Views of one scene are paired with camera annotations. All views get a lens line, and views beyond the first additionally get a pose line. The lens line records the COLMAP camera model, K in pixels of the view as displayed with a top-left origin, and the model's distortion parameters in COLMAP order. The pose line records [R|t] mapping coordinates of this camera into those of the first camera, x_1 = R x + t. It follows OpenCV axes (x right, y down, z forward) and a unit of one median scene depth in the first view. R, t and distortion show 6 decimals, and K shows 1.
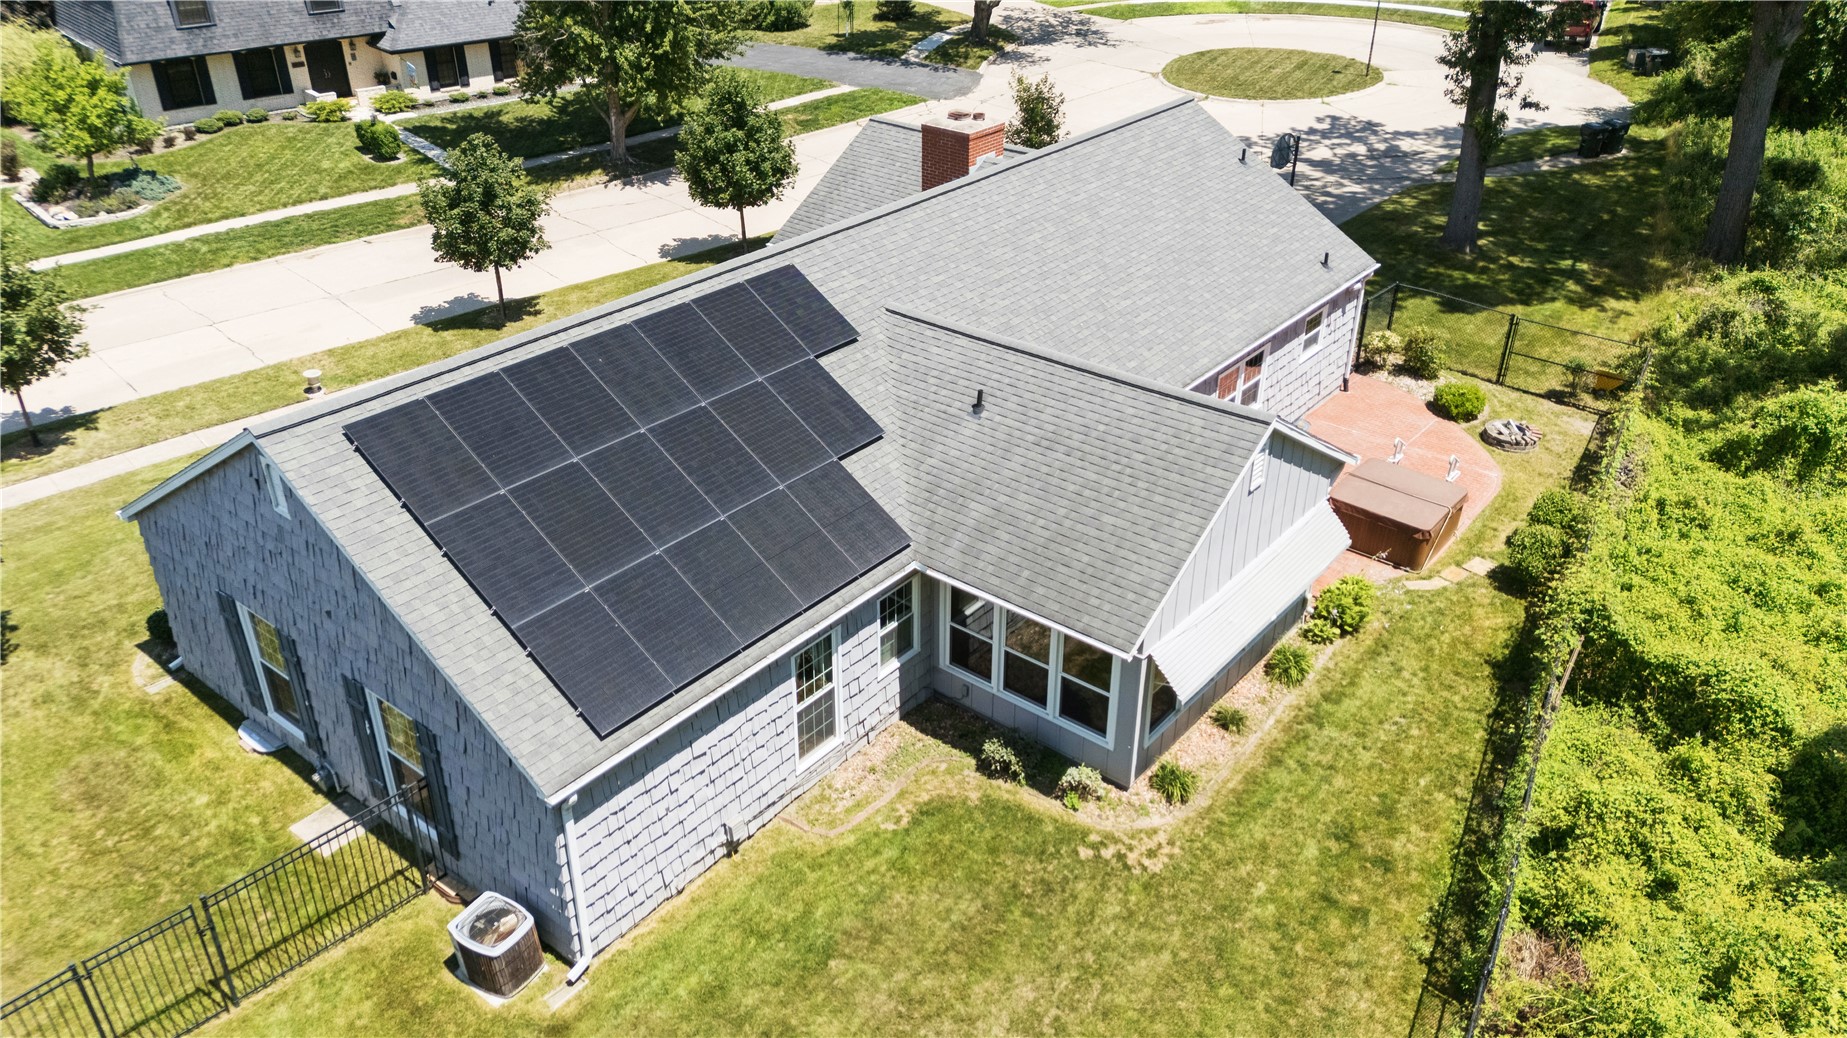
lens RADIAL K [[1330.8, 0, 926.8], [0, 1330.8, 517.8], [0, 0, 1]] dist [0.085494, -0.084790]
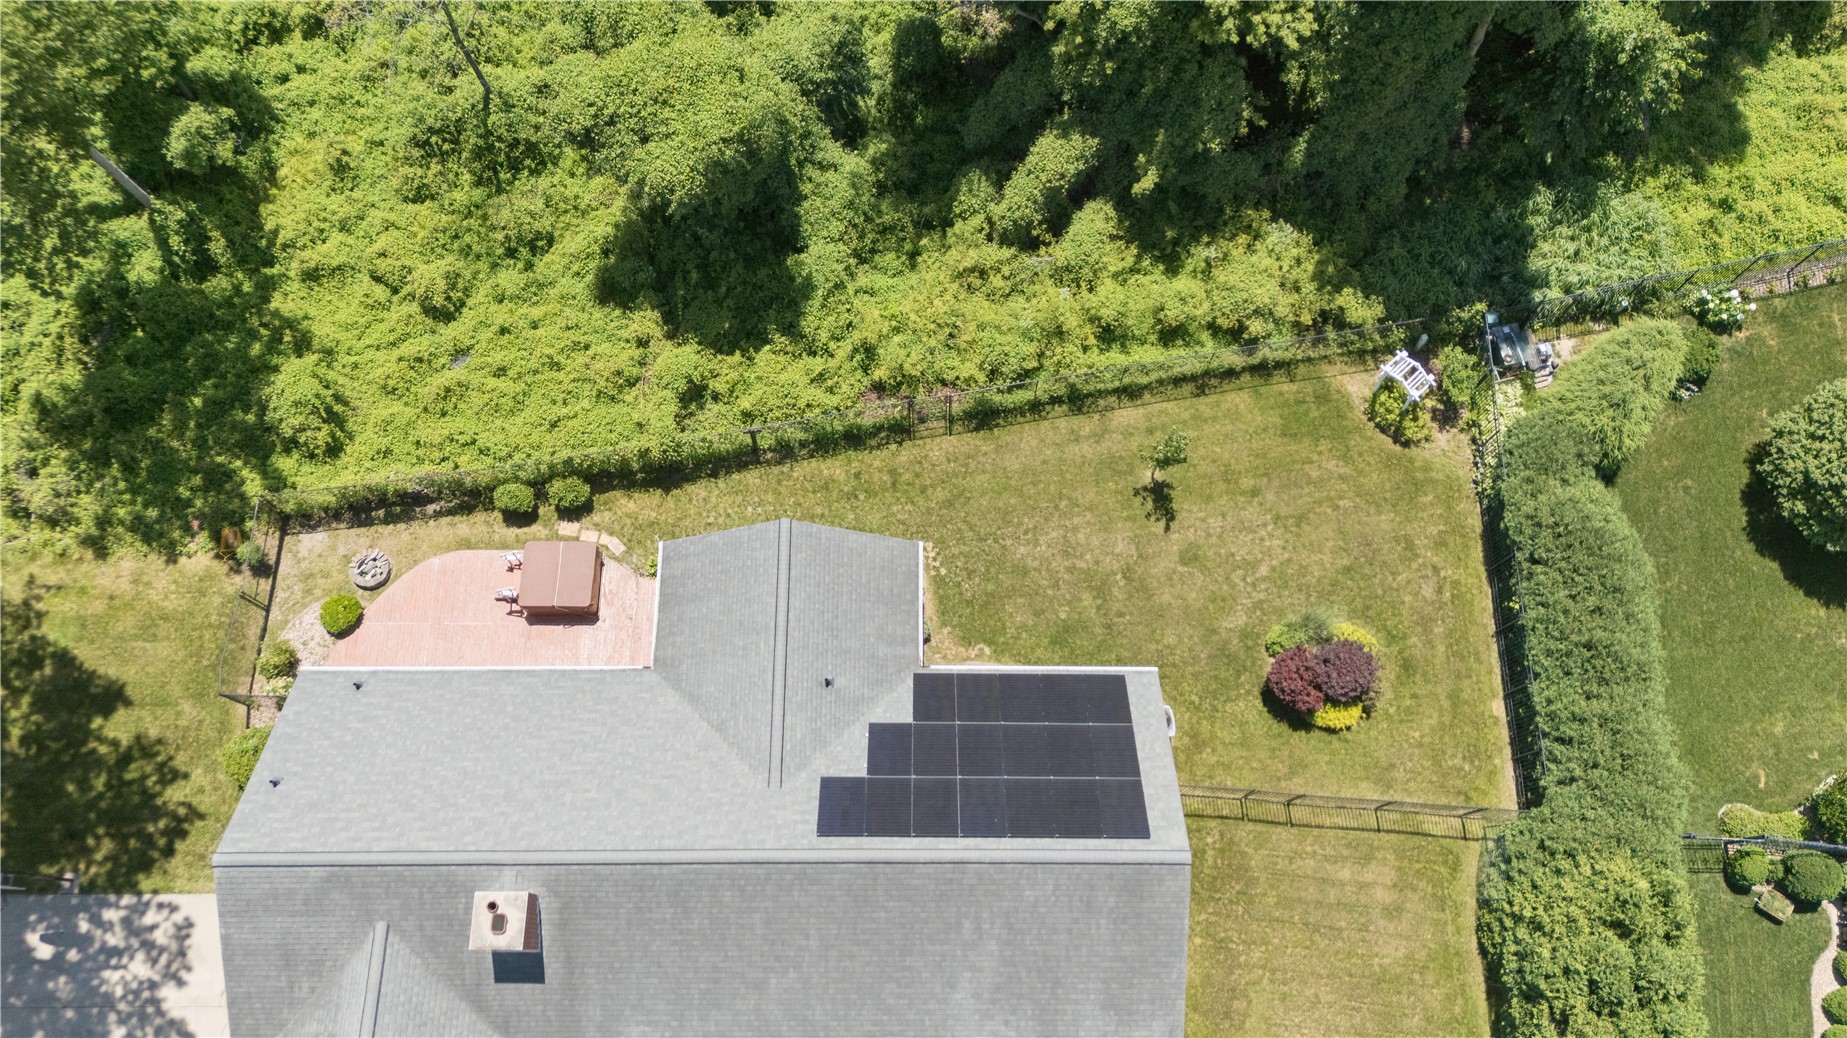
lens RADIAL K [[1330.8, 0, 926.8], [0, 1330.8, 517.8], [0, 0, 1]] dist [0.085494, -0.084790]
pose [[-0.628620, -0.743973, 0.226585, -0.243395], [0.379020, -0.038662, 0.924581, -1.473444], [-0.679103, 0.667090, 0.306284, 0.236721]]
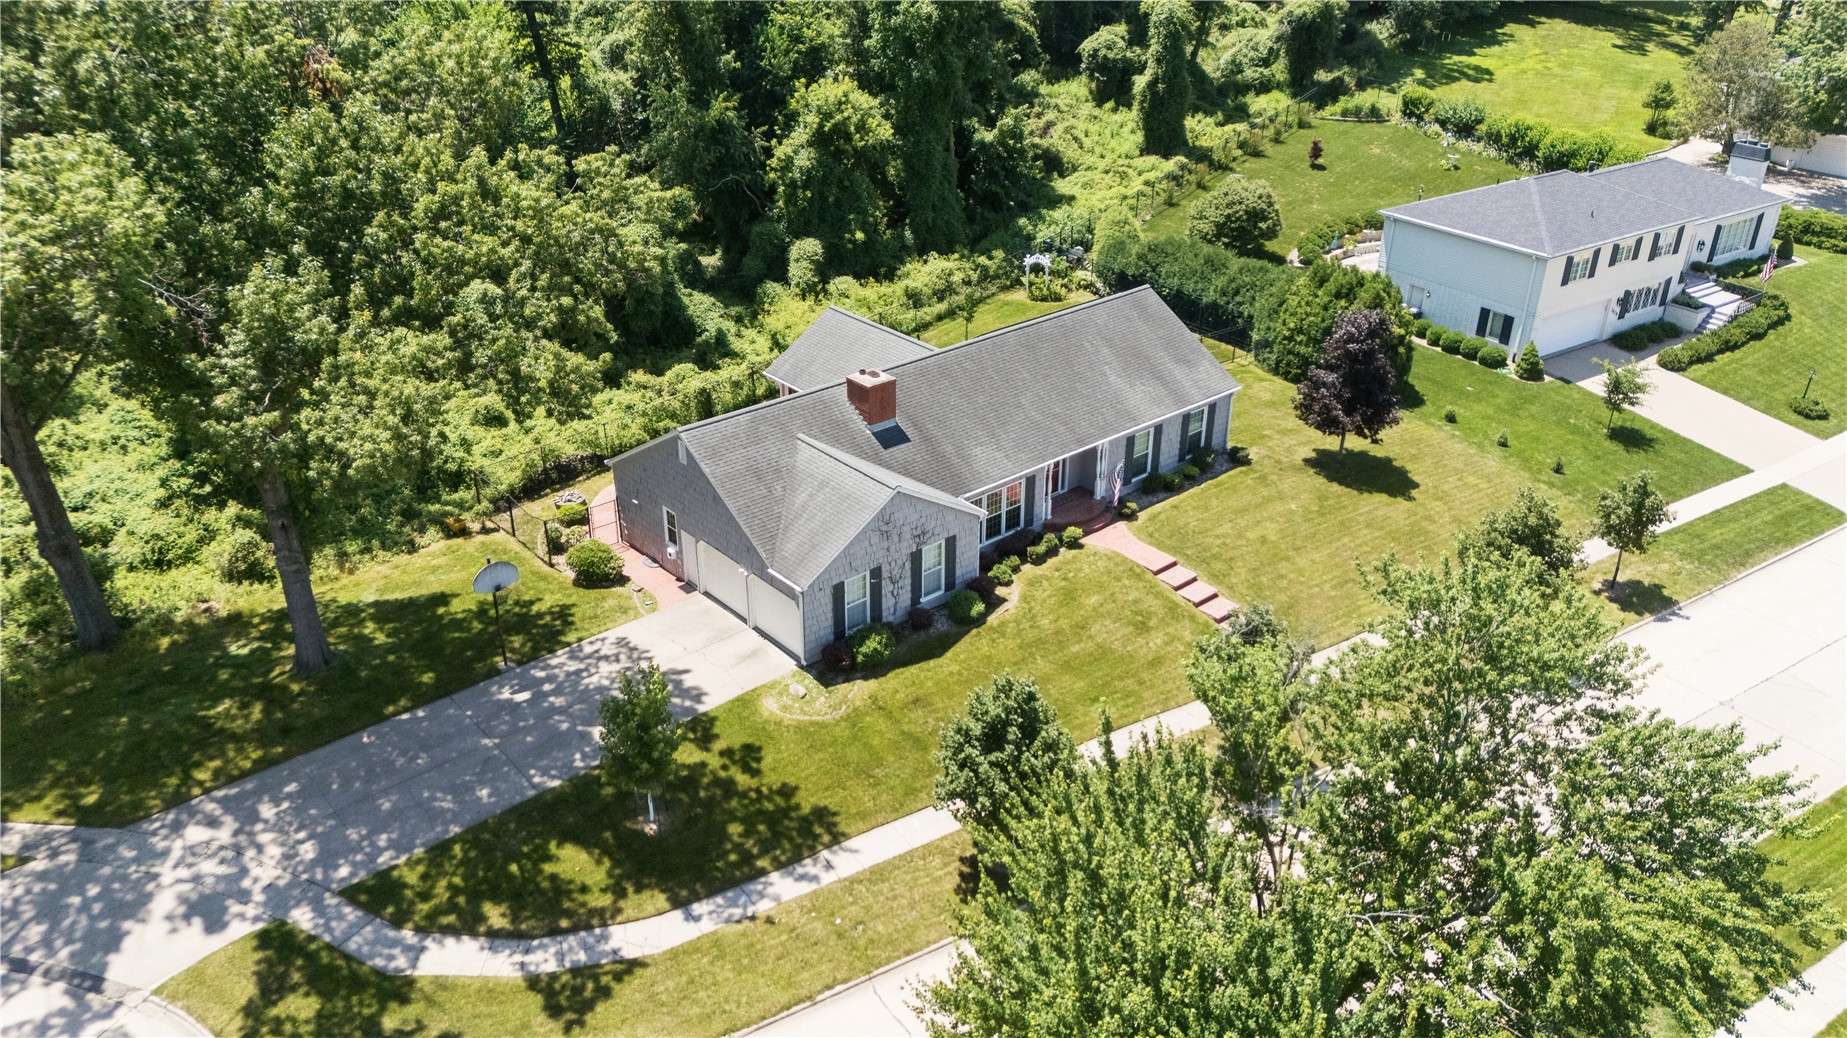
lens RADIAL K [[1330.8, 0, 926.8], [0, 1330.8, 517.8], [0, 0, 1]] dist [0.085494, -0.084790]
pose [[-0.985277, -0.091894, 0.144169, -0.358018], [0.074450, 0.528491, 0.845668, -1.977093], [-0.153903, 0.843950, -0.513869, 2.466982]]
